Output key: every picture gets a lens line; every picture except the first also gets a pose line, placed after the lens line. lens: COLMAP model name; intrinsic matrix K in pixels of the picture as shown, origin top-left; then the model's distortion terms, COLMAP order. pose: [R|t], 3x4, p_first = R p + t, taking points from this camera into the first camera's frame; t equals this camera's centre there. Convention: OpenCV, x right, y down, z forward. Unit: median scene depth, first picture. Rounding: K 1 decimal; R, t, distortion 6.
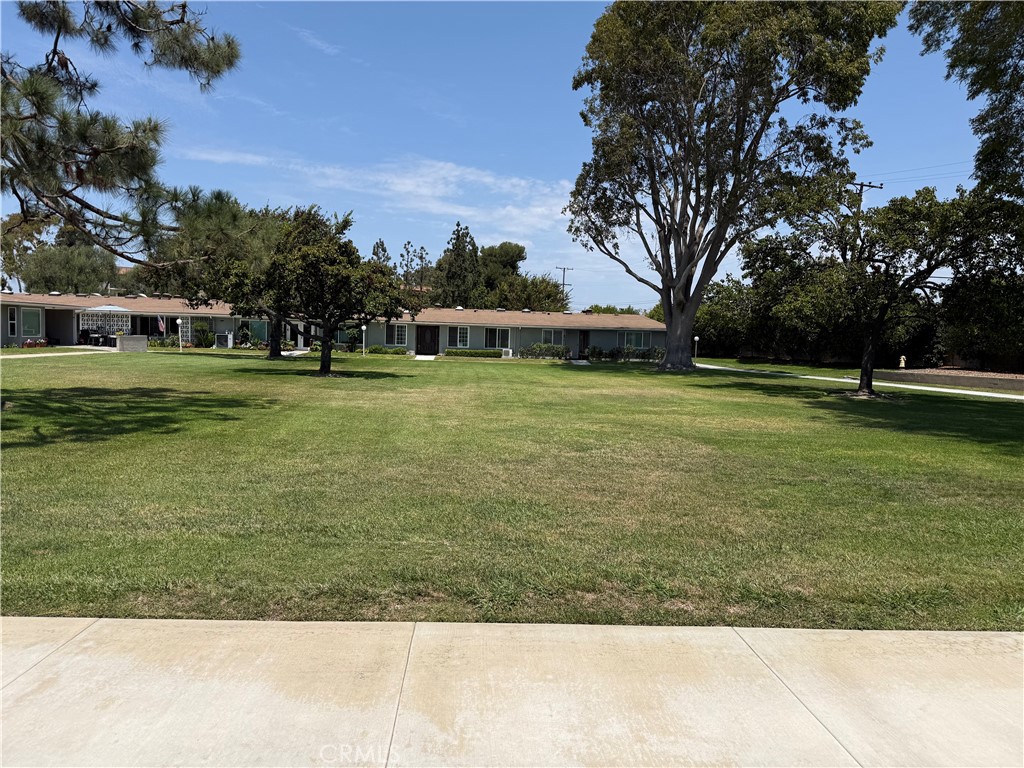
lens RADIAL K [[721.6, 0, 512.2], [0, 721.6, 386.1], [0, 0, 1]] dist [0.112832, -0.168420]
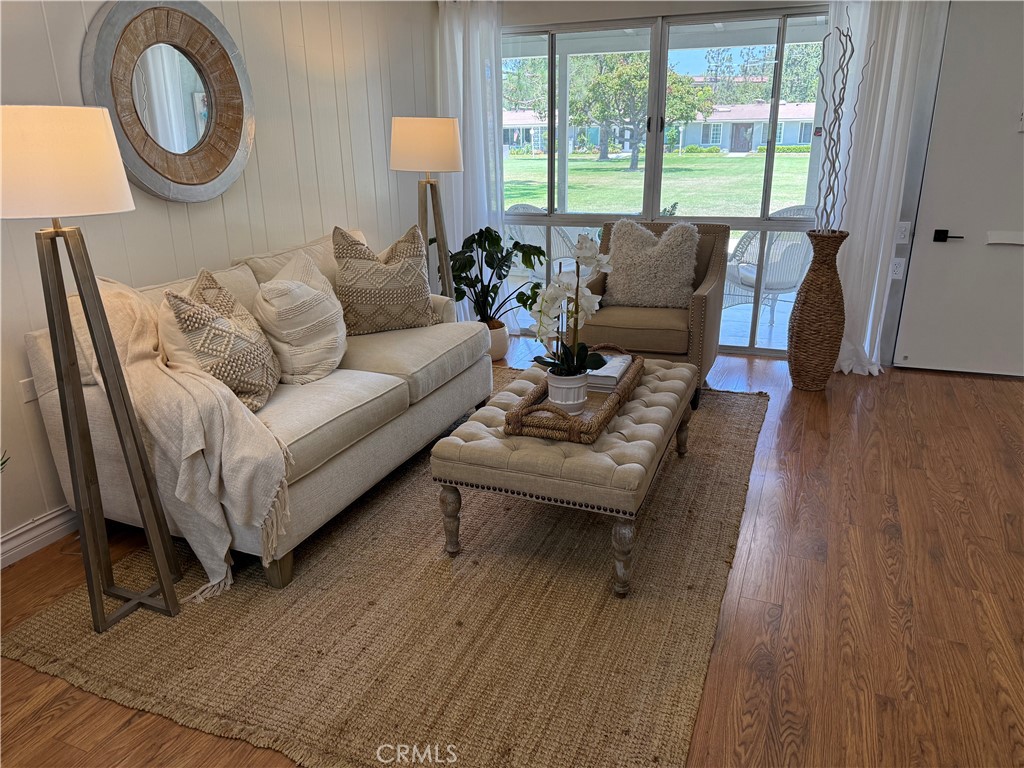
lens RADIAL K [[721.6, 0, 512.2], [0, 721.6, 386.1], [0, 0, 1]] dist [0.112832, -0.168420]
pose [[0.901021, 0.102709, -0.421441, 0.071940], [0.008965, 0.966947, 0.254820, 0.011898], [0.433684, -0.233377, 0.870318, -0.170390]]
